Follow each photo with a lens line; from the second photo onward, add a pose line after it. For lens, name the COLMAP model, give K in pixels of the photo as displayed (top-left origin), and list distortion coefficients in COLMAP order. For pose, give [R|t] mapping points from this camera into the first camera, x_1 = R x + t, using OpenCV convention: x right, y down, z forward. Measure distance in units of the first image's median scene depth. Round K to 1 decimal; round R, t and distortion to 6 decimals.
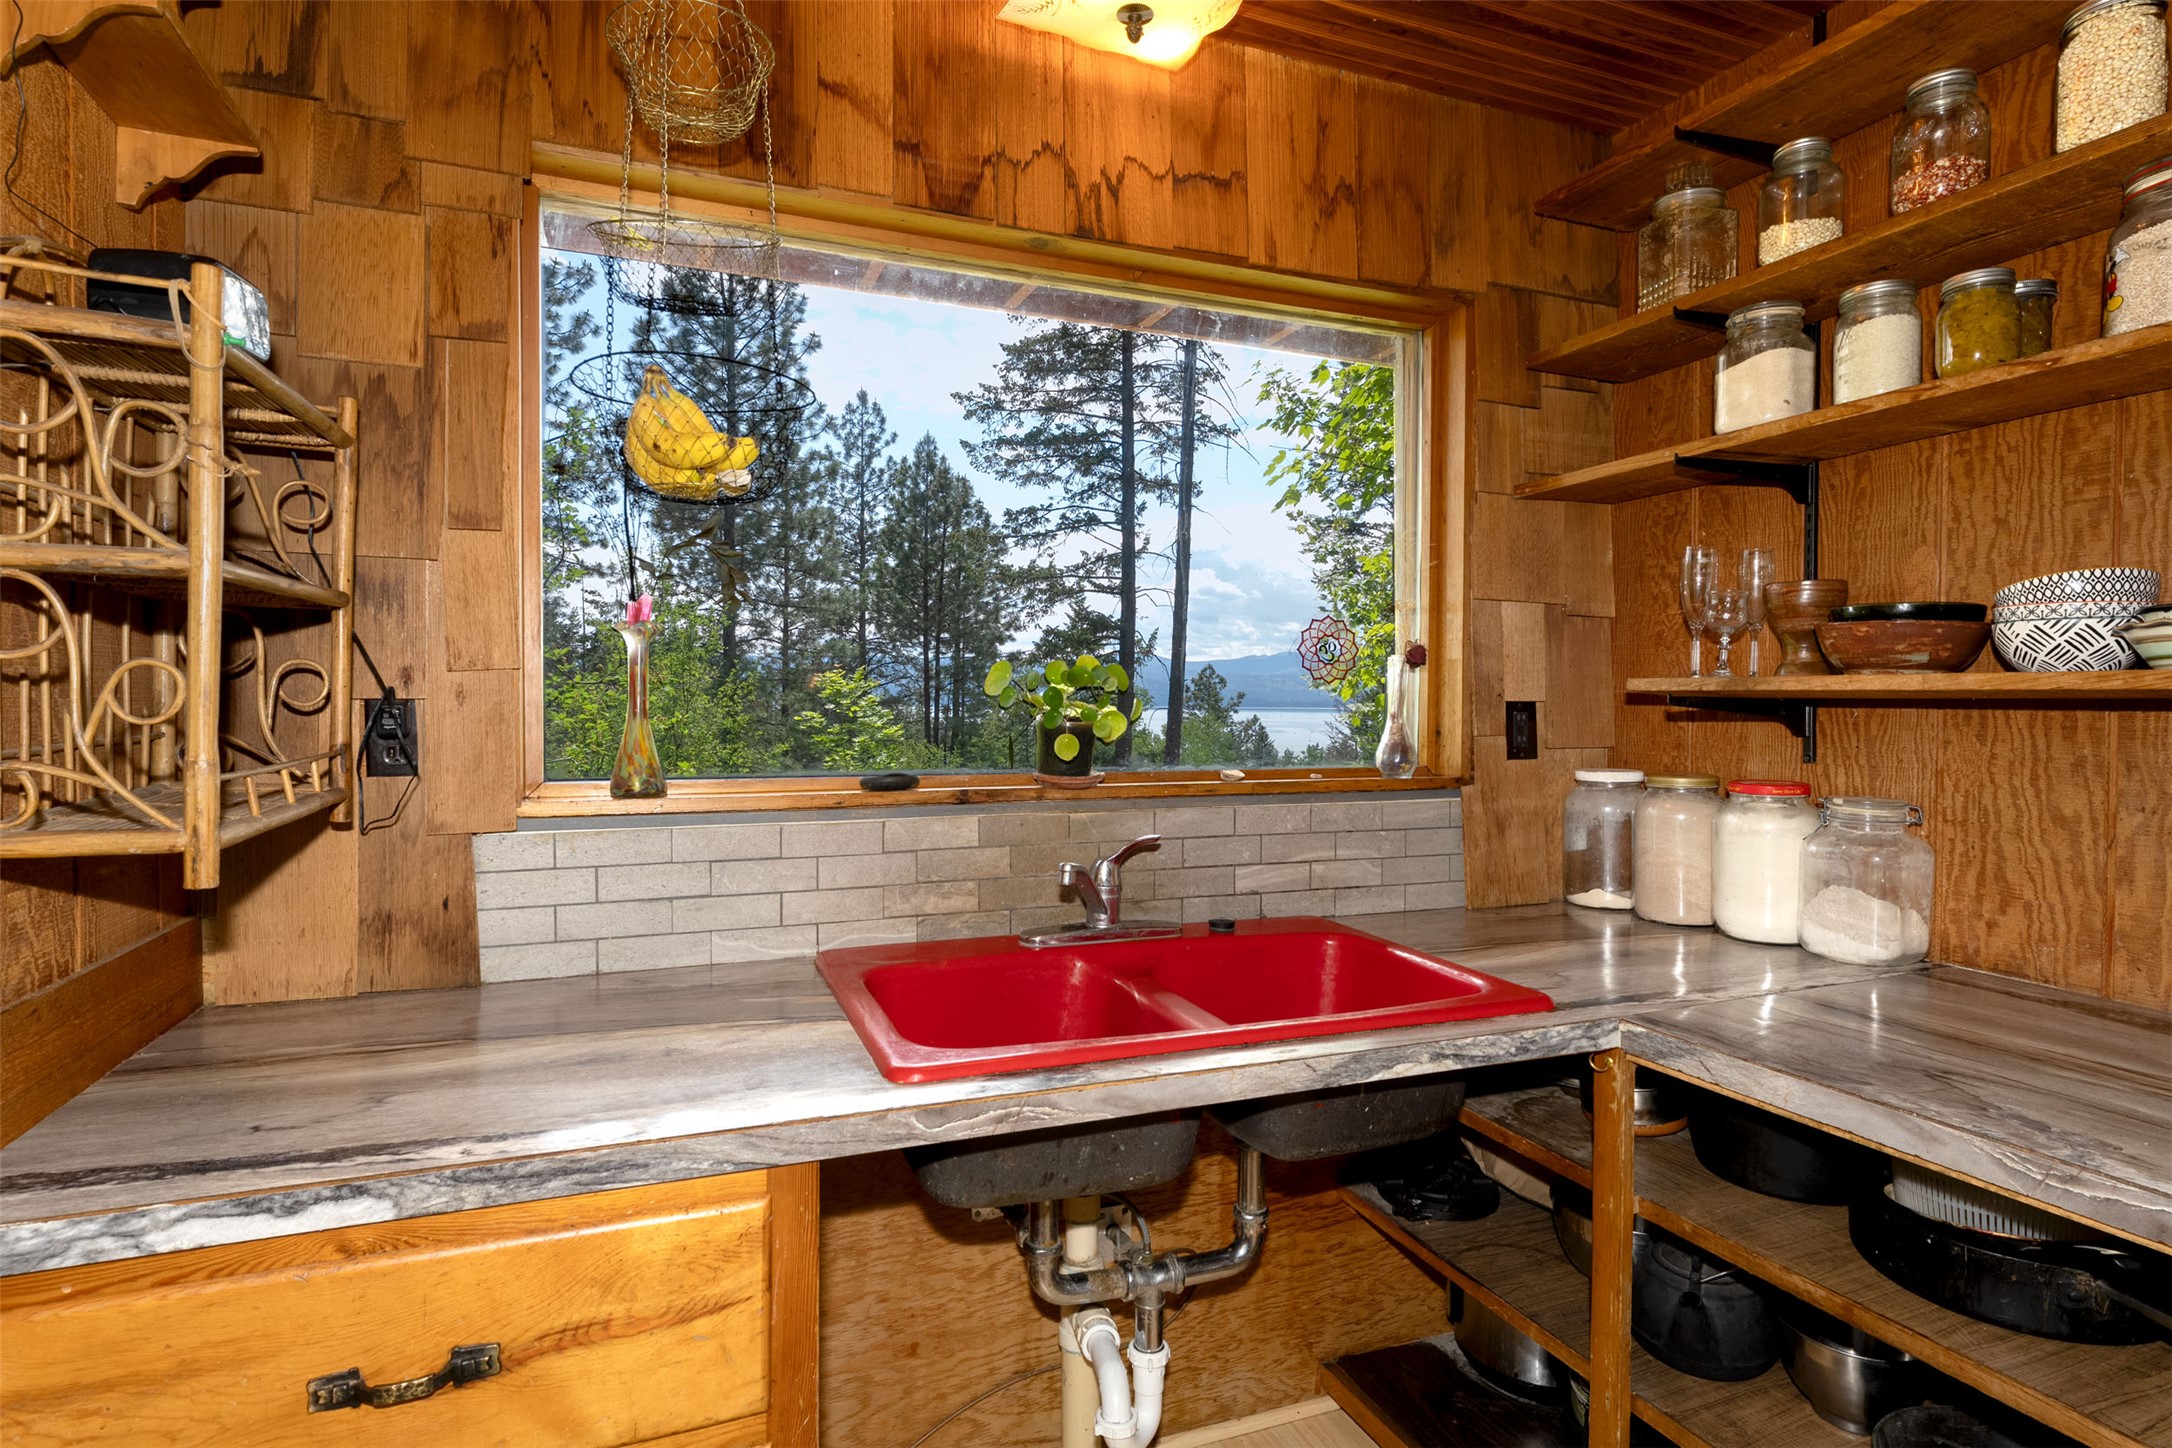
lens RADIAL K [[1010.1, 0, 1089.6], [0, 1010.1, 737.8], [0, 0, 1]] dist [-0.009901, -0.000237]
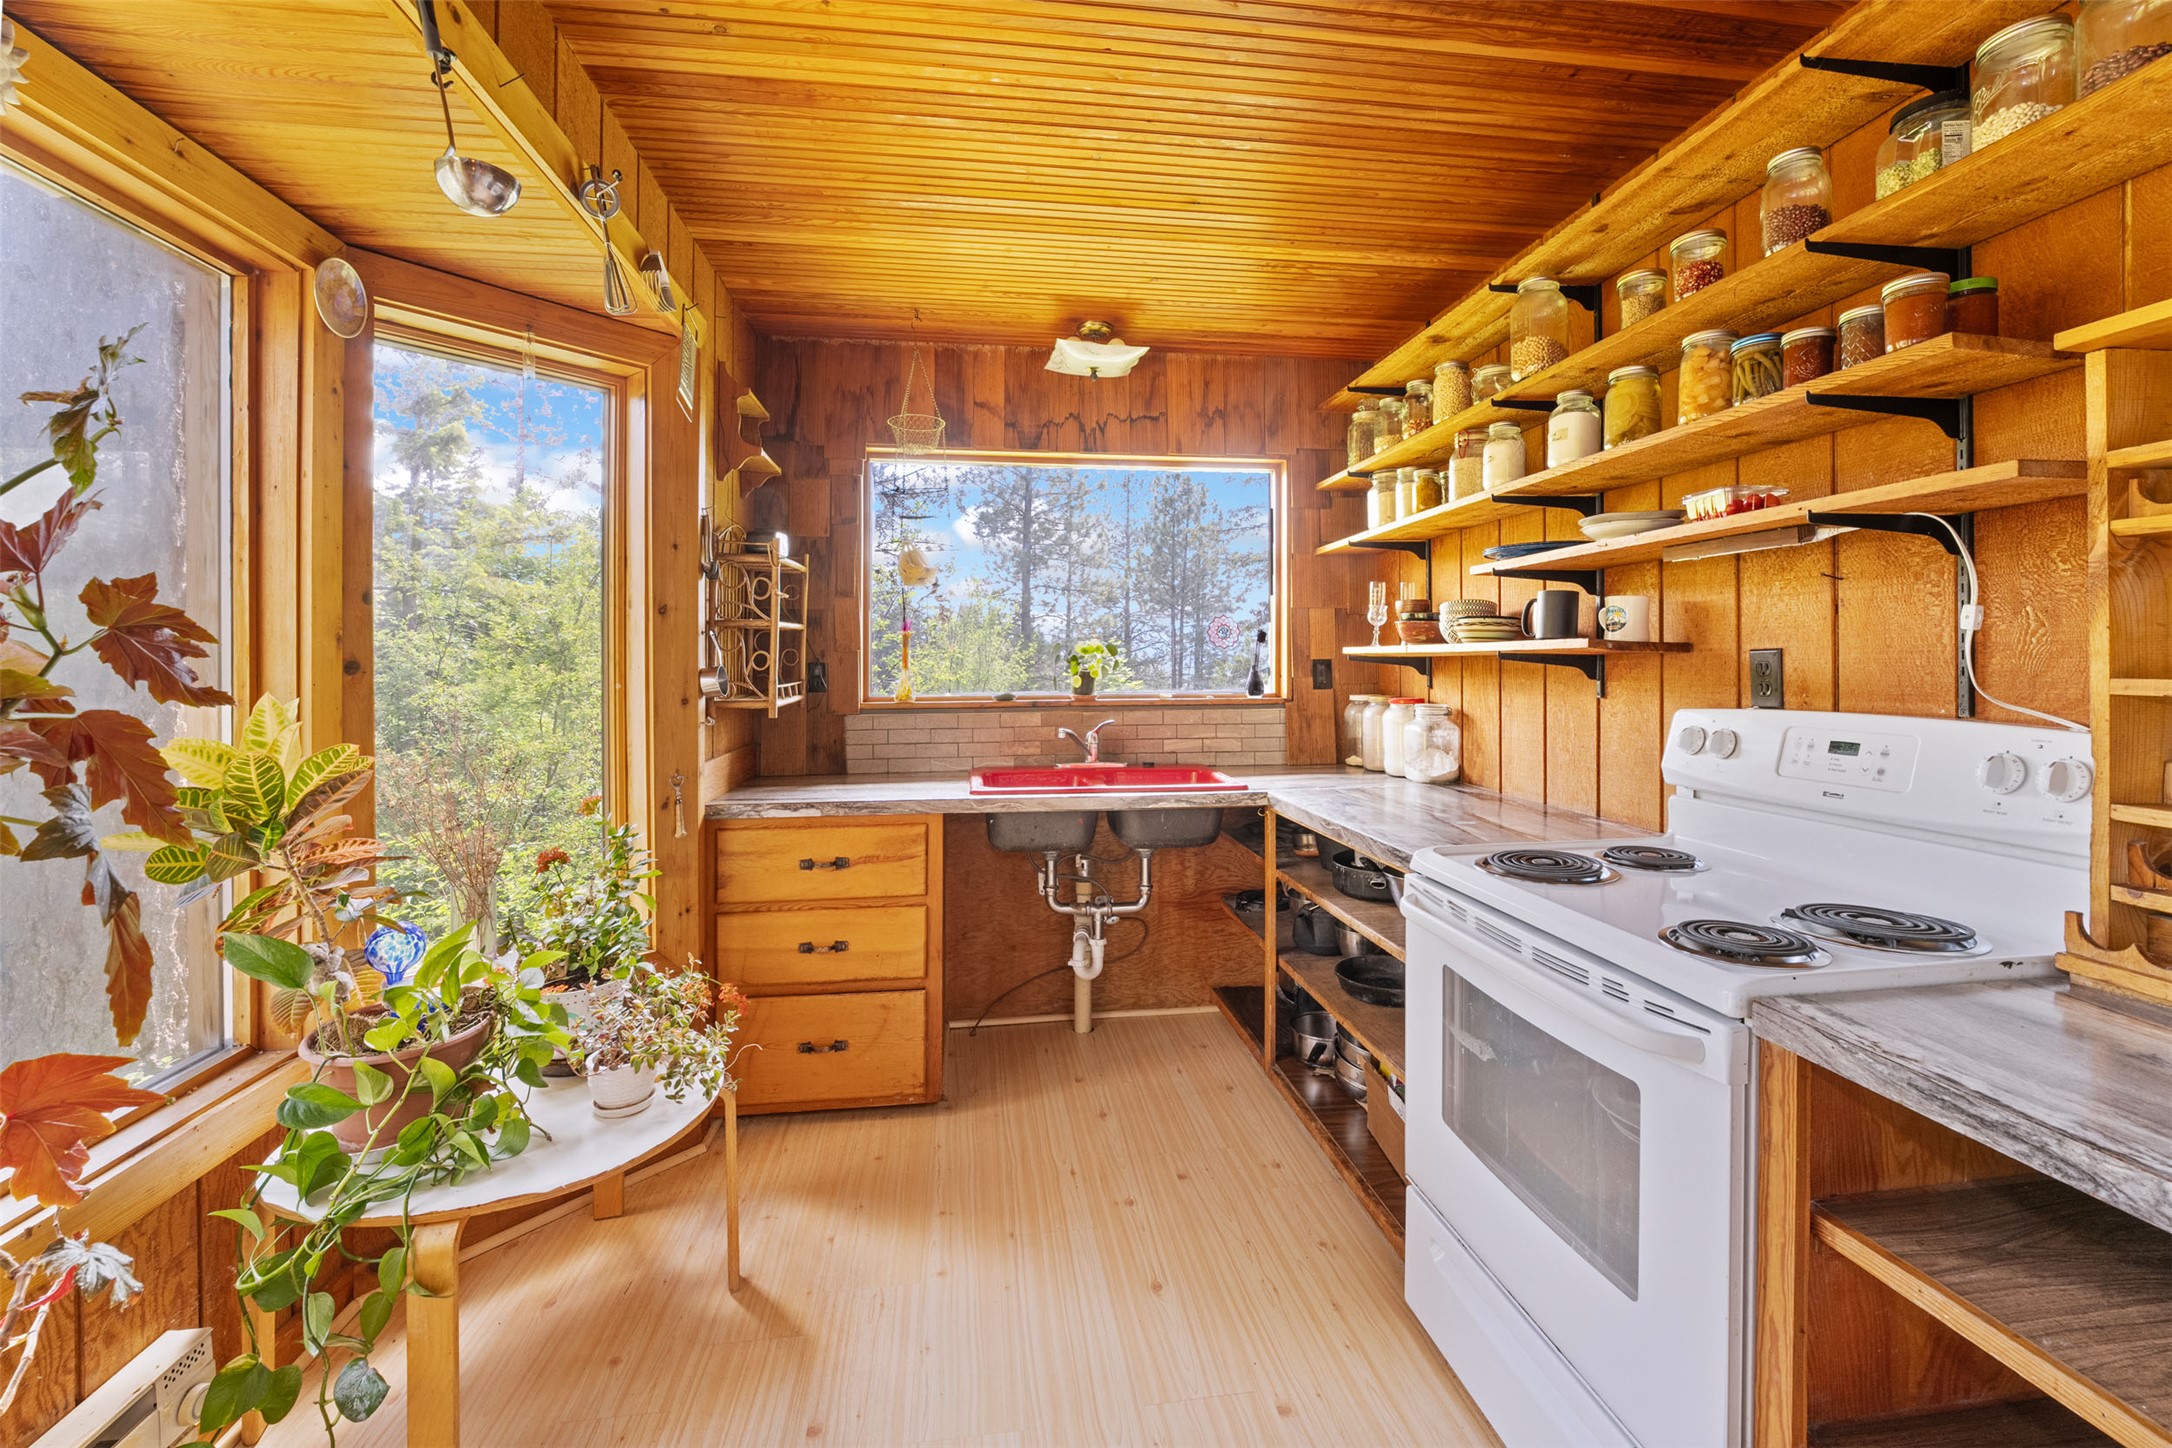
lens RADIAL K [[909.5, 0, 1074.3], [0, 909.5, 674.0], [0, 0, 1]] dist [-0.015317, 0.000816]
pose [[0.949929, -0.006146, -0.312405, 0.539754], [-0.000606, 0.999768, -0.021514, 0.030999], [0.312465, 0.020626, 0.949705, -0.827469]]
